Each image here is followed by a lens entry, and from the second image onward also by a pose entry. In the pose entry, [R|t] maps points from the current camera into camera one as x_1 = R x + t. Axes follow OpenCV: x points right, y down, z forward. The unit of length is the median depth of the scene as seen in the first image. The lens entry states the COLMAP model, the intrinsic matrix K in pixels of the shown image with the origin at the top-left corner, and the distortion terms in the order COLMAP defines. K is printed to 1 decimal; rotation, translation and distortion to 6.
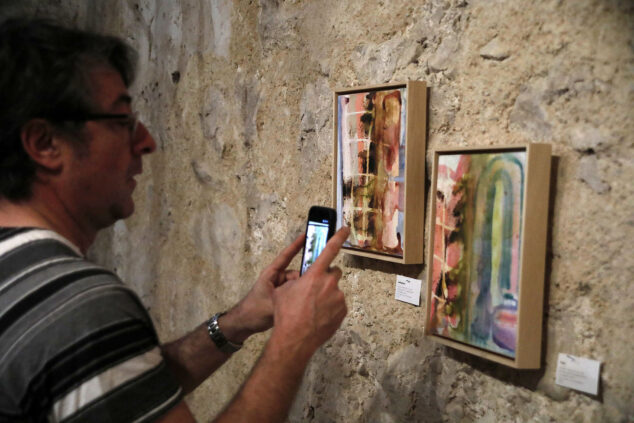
lens RADIAL K [[910.9, 0, 317.0], [0, 910.9, 211.5], [0, 0, 1]] dist [0.012479, 0.002749]
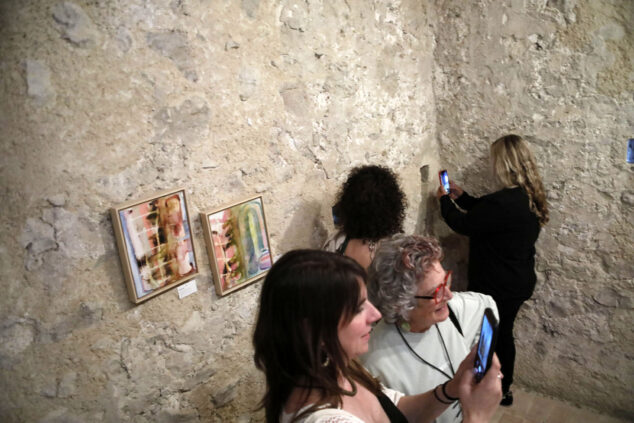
lens RADIAL K [[507.9, 0, 317.0], [0, 507.9, 211.5], [0, 0, 1]] dist [-0.131779, 0.067872]
pose [[-0.354765, -0.258727, 0.898444, -0.930906], [0.143911, 0.934386, 0.325903, -0.385108], [-0.923814, 0.244914, -0.294254, 1.015770]]
